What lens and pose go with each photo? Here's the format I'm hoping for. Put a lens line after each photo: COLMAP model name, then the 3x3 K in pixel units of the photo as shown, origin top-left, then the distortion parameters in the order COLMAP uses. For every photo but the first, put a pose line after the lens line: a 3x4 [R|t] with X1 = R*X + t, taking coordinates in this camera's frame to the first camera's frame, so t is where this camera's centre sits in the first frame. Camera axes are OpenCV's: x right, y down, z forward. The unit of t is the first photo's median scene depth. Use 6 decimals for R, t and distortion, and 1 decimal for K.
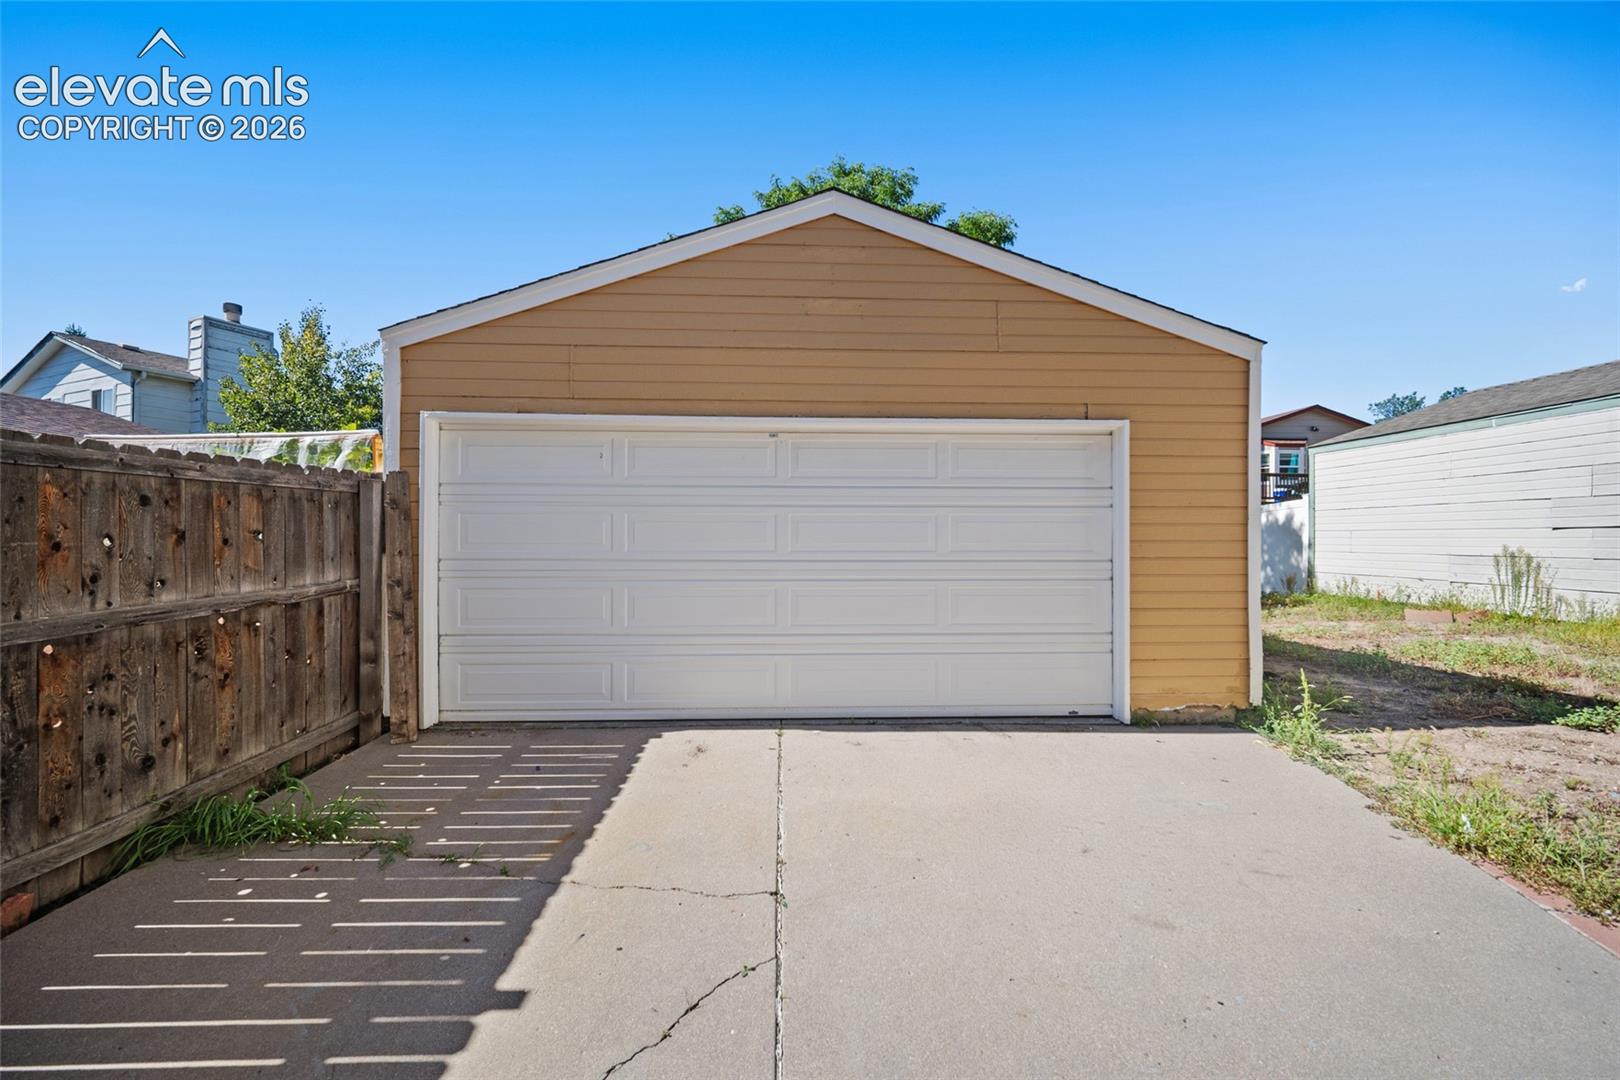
lens RADIAL K [[642.6, 0, 810.5], [0, 642.6, 535.3], [0, 0, 1]] dist [-0.004291, -0.001104]
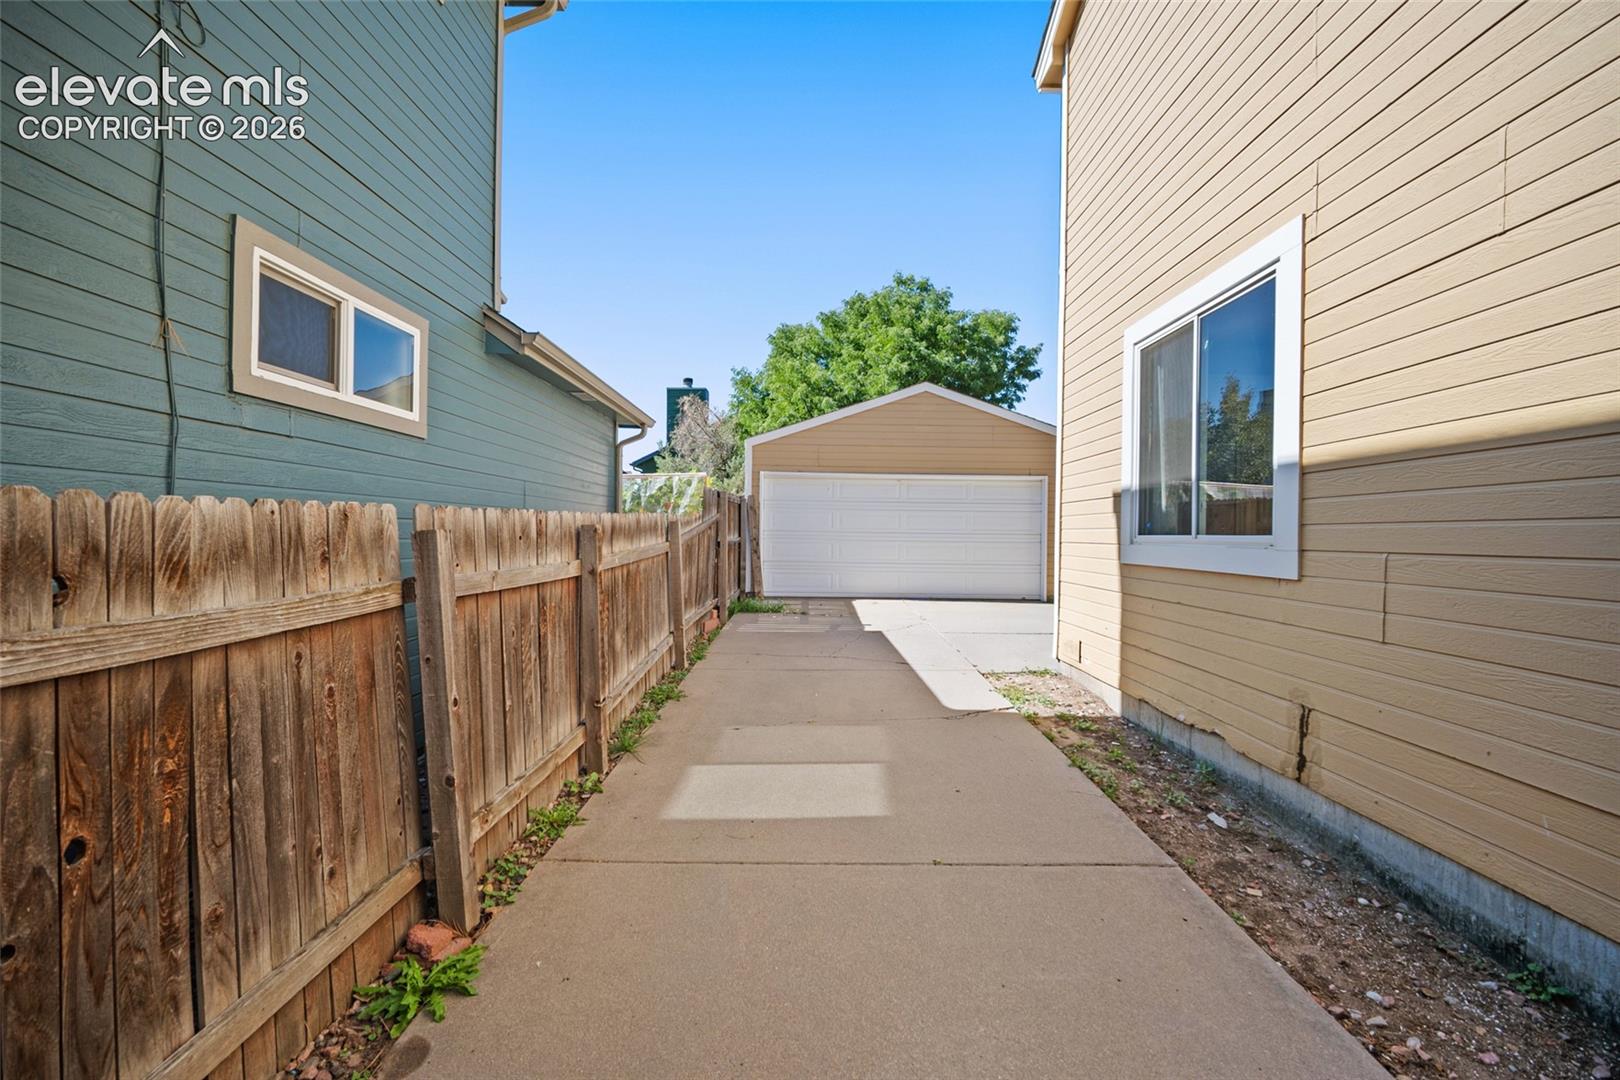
lens RADIAL K [[642.6, 0, 808.7], [0, 642.6, 537.1], [0, 0, 1]] dist [-0.004291, -0.001104]
pose [[0.999343, 0.009969, -0.034839, -0.318755], [-0.009860, 0.999946, 0.003294, 0.052457], [0.034870, -0.002949, 0.999388, -1.470228]]
